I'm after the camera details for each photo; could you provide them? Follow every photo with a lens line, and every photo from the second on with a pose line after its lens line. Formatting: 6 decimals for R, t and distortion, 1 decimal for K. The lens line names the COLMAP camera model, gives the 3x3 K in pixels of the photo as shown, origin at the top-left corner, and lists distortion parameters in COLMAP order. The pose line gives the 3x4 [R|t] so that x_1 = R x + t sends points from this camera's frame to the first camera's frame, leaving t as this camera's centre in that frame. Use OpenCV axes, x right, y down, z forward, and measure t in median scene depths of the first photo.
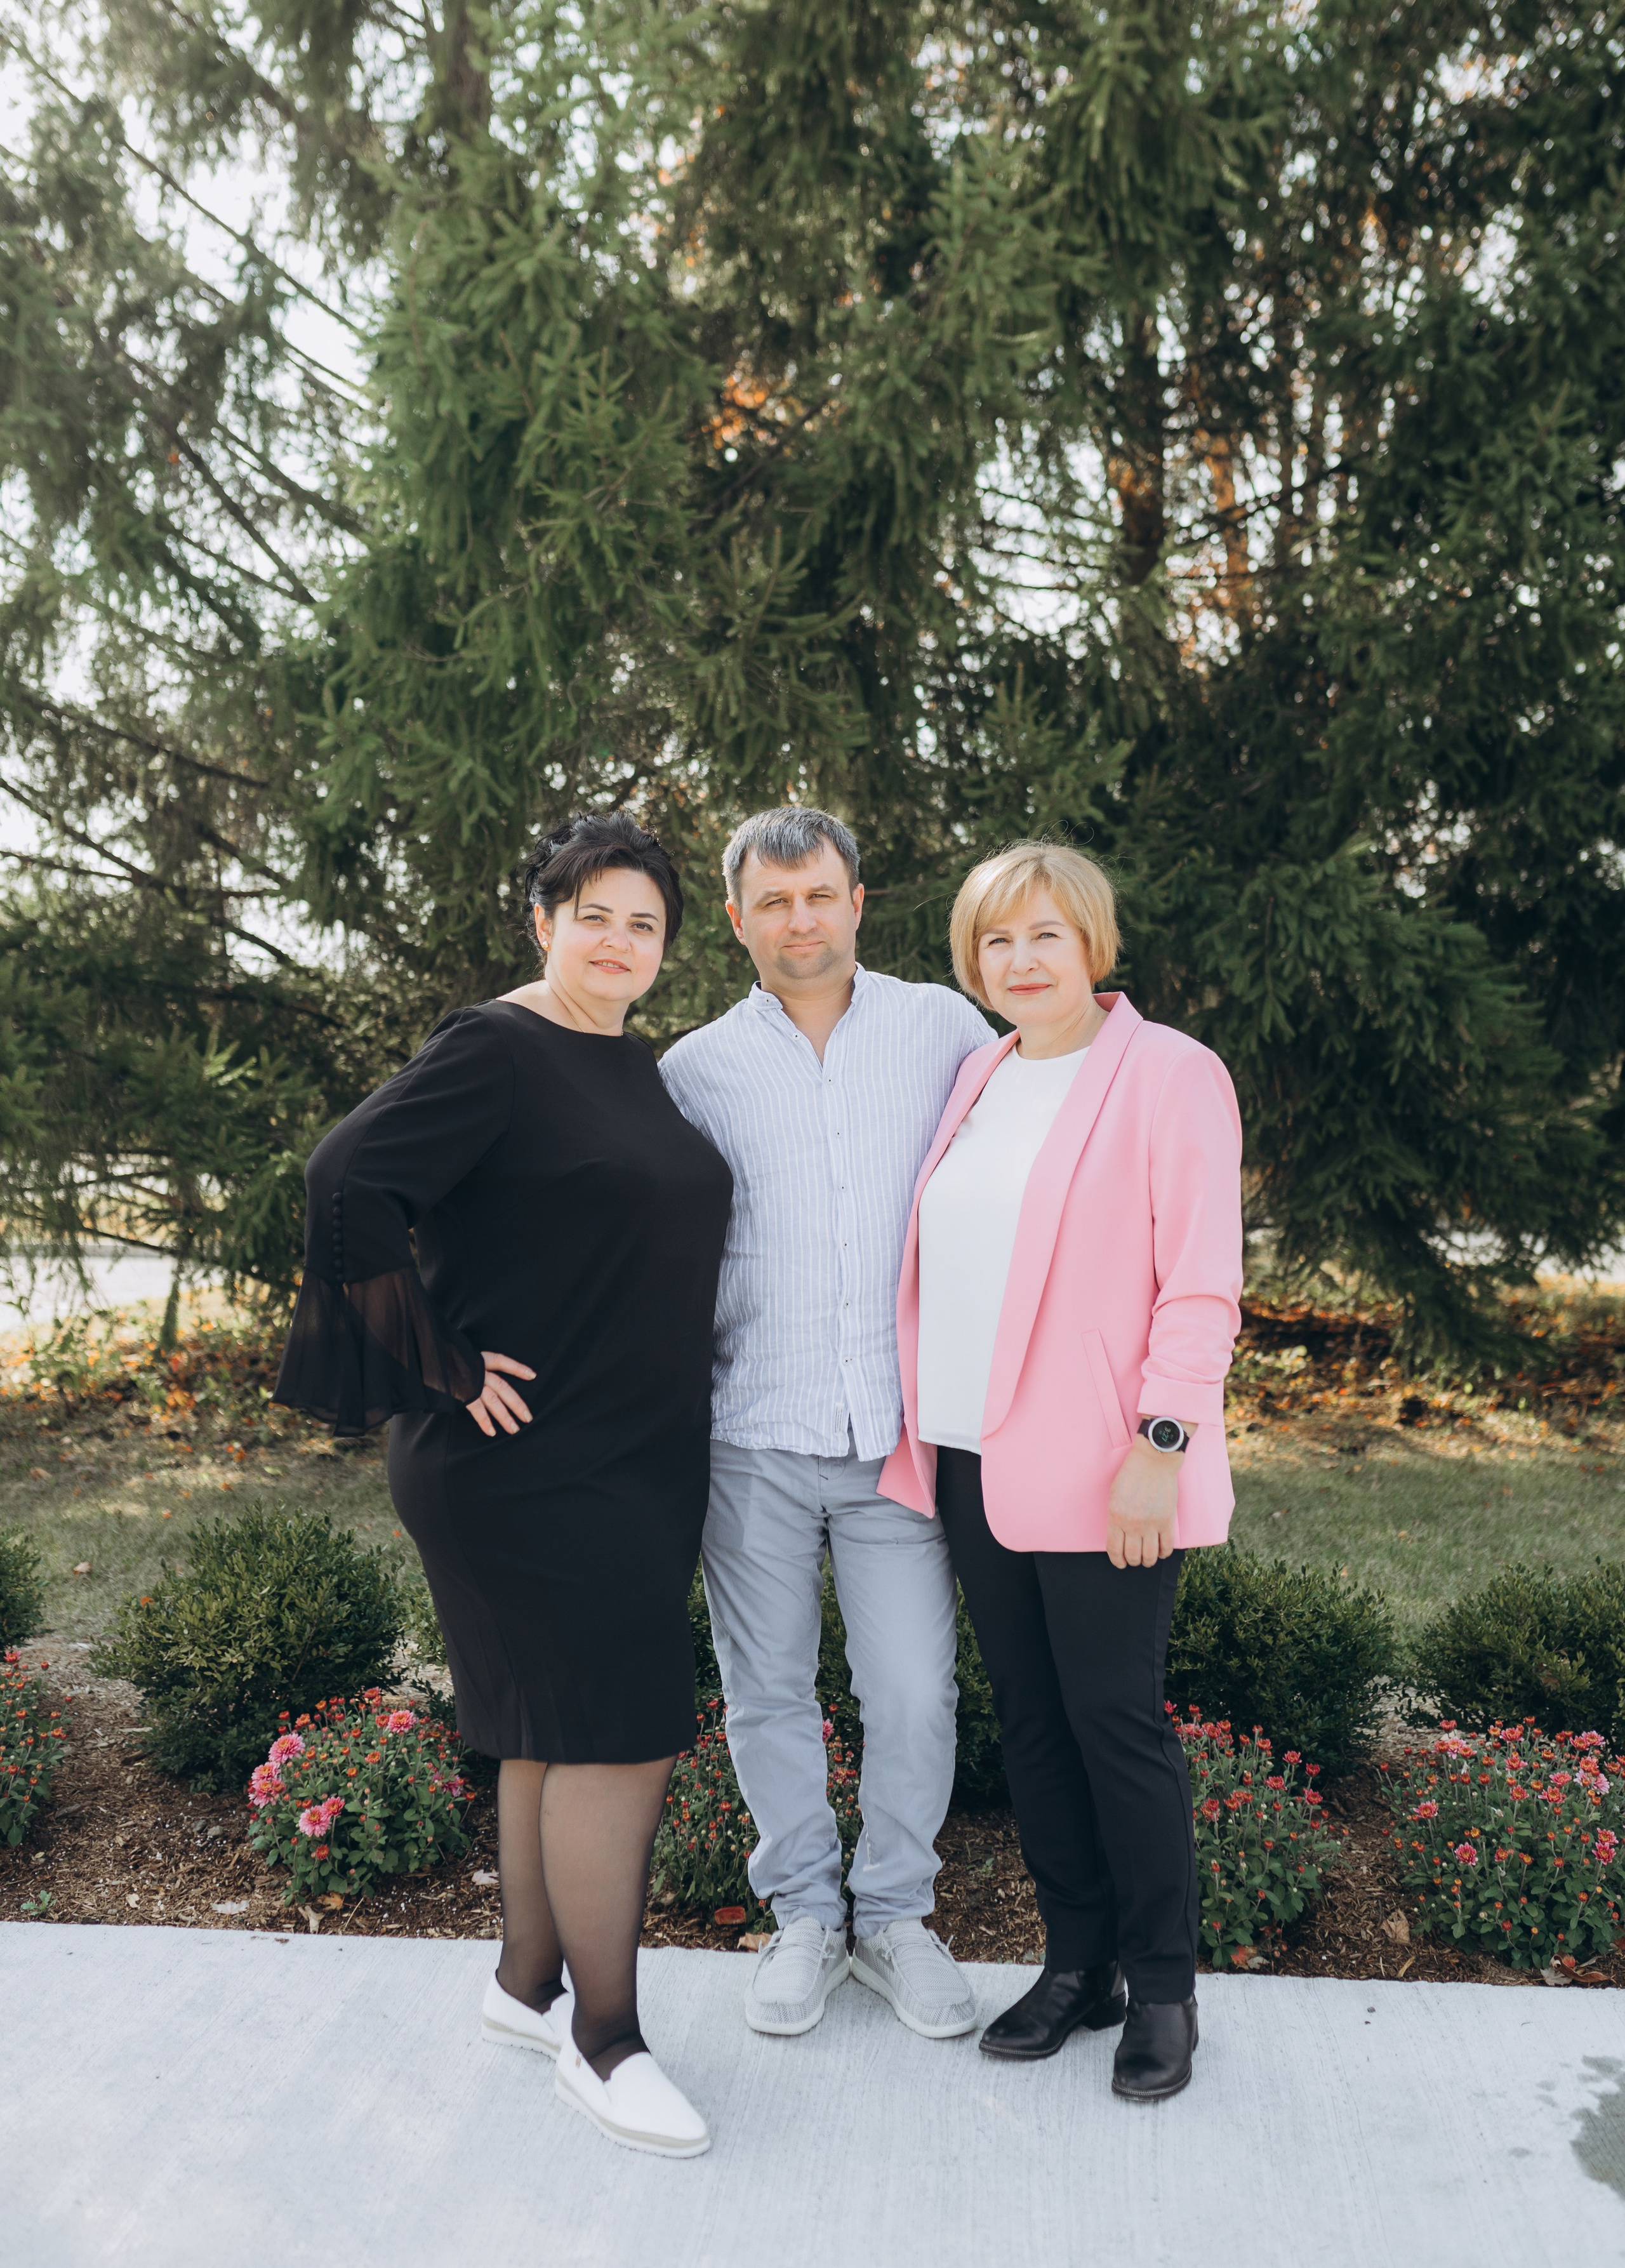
lens RADIAL K [[2385.4, 0, 899.1], [0, 2385.4, 1044.2], [0, 0, 1]] dist [0.005186, -0.007601]
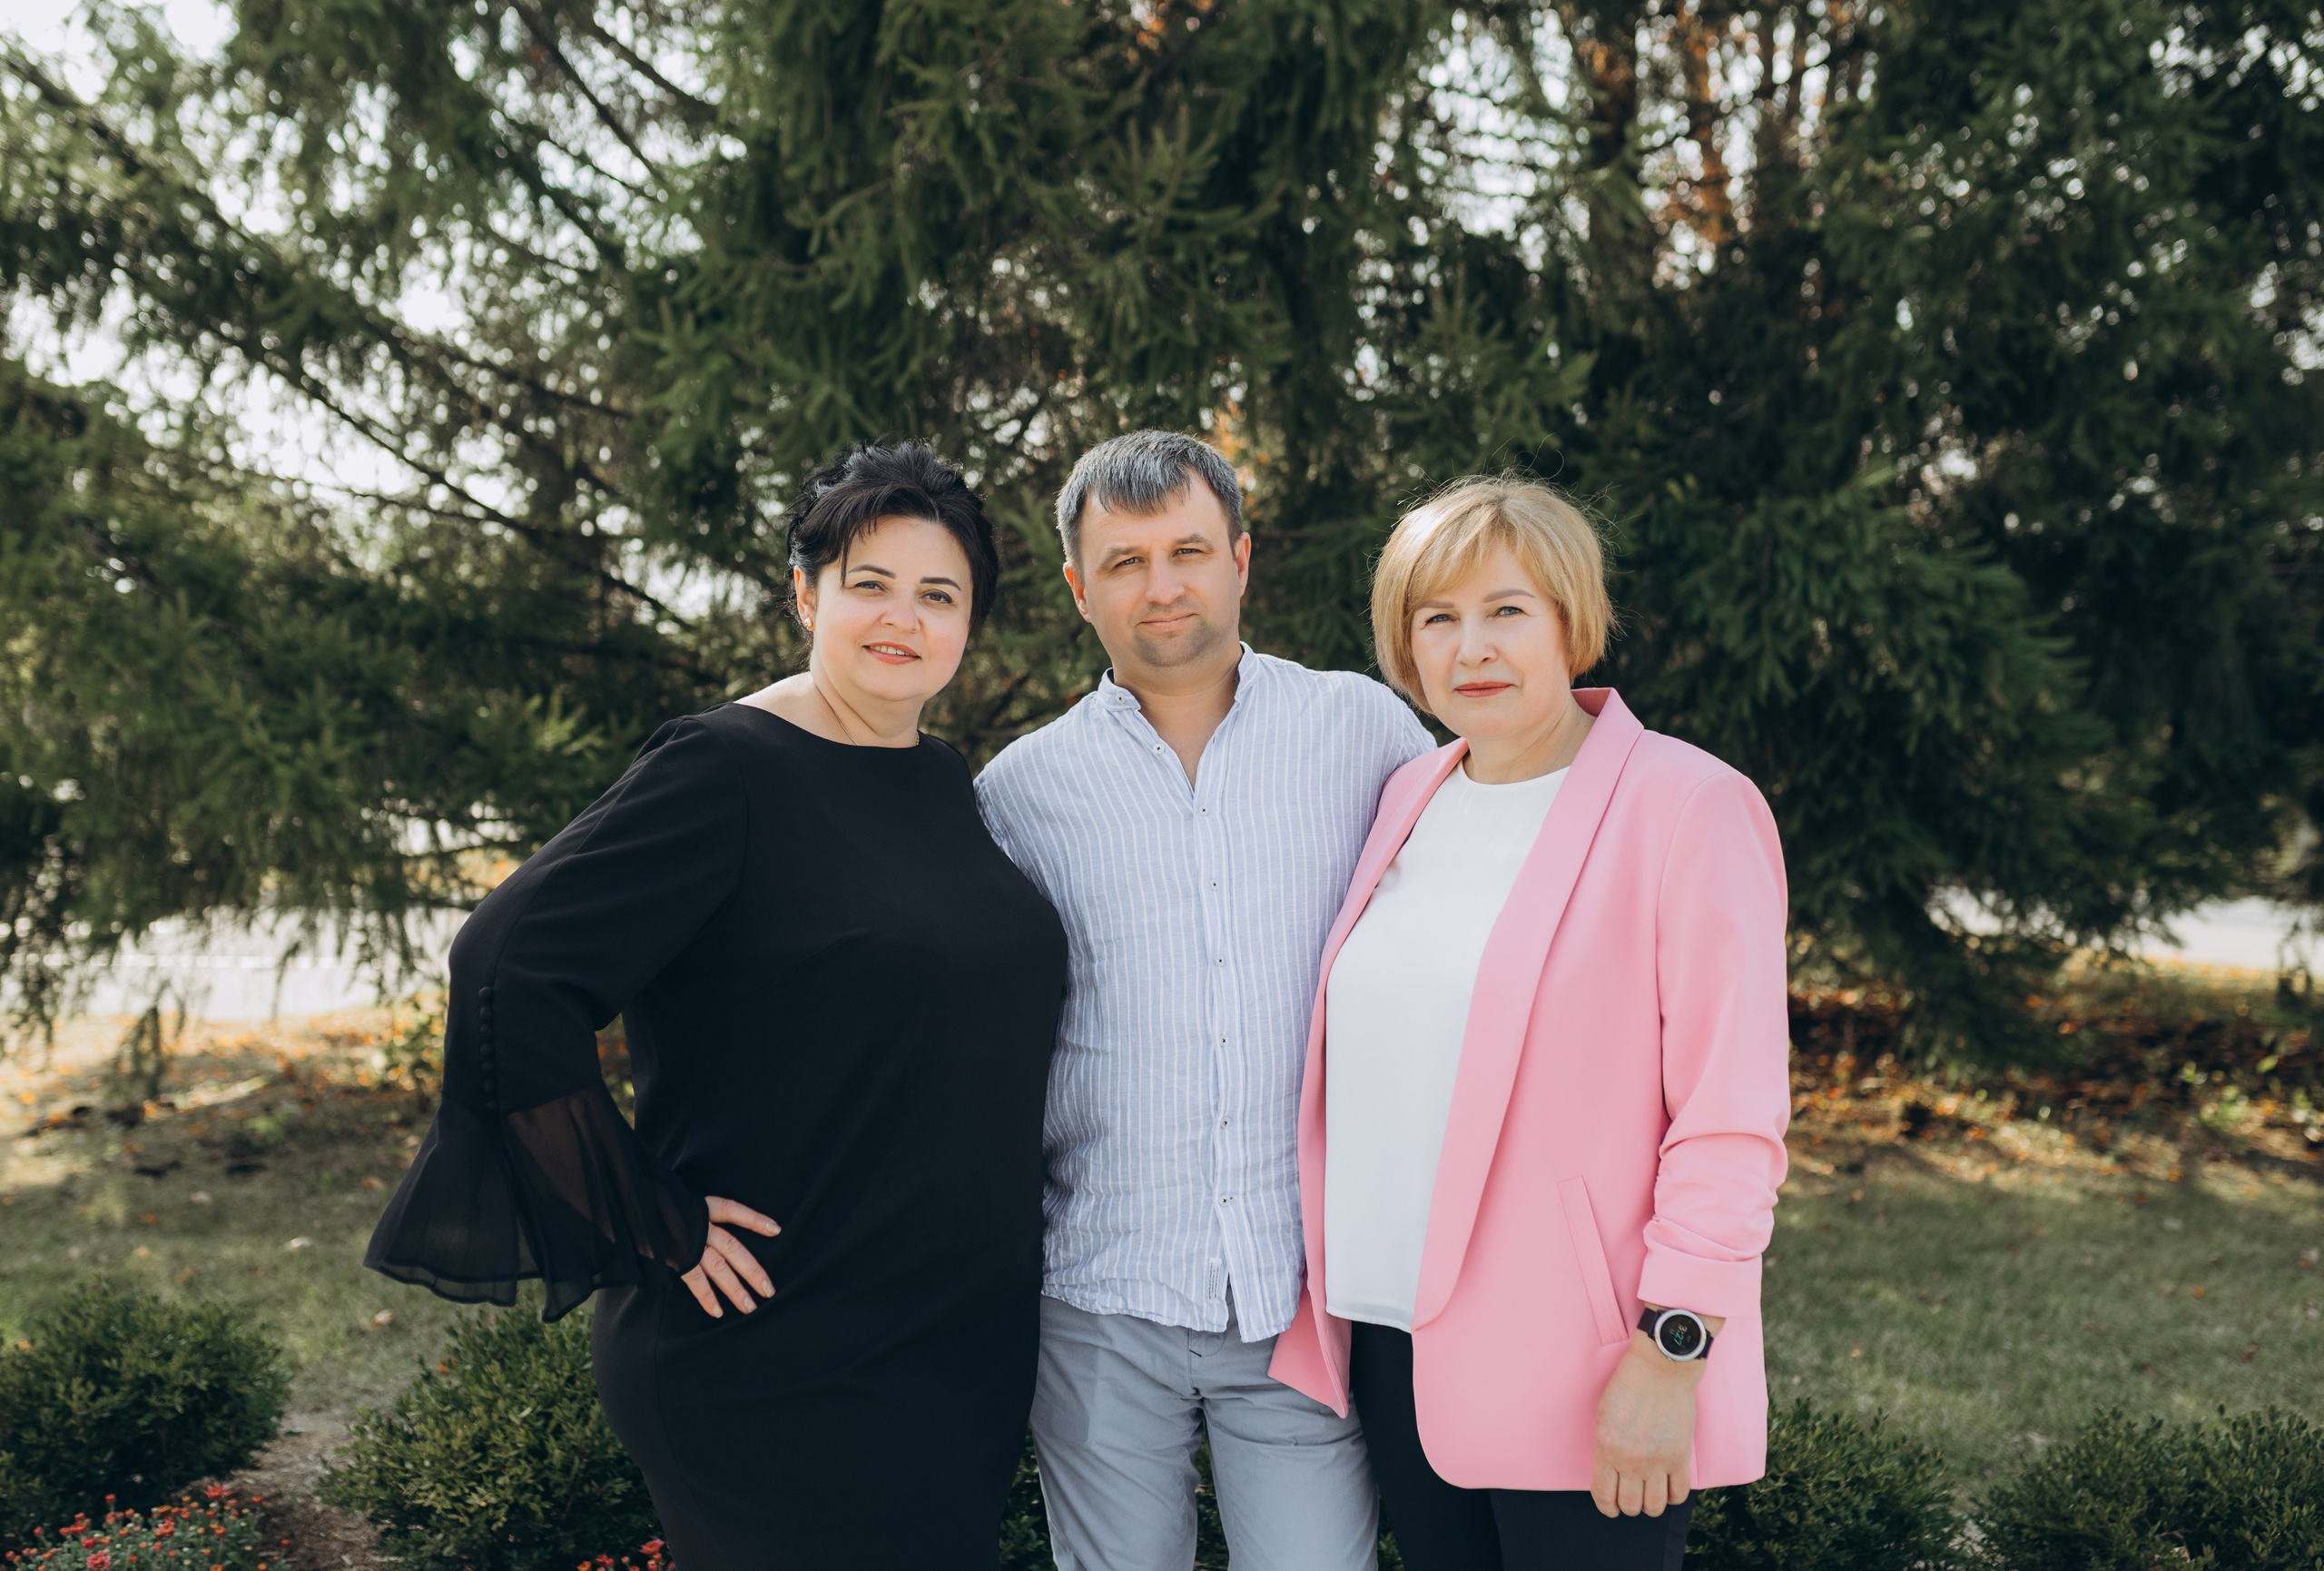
lens RADIAL K [[2513.3, 0, 1161.6], [0, 2513.3, 740.4], [0, 0, 1]] dist [-0.000329, -0.128927]
pose [[0.997446, 0.001720, -0.071408, 0.011246], [-0.000286, 0.999798, 0.020084, -0.018822], [0.071428, -0.020012, 0.997245, 0.218809]]
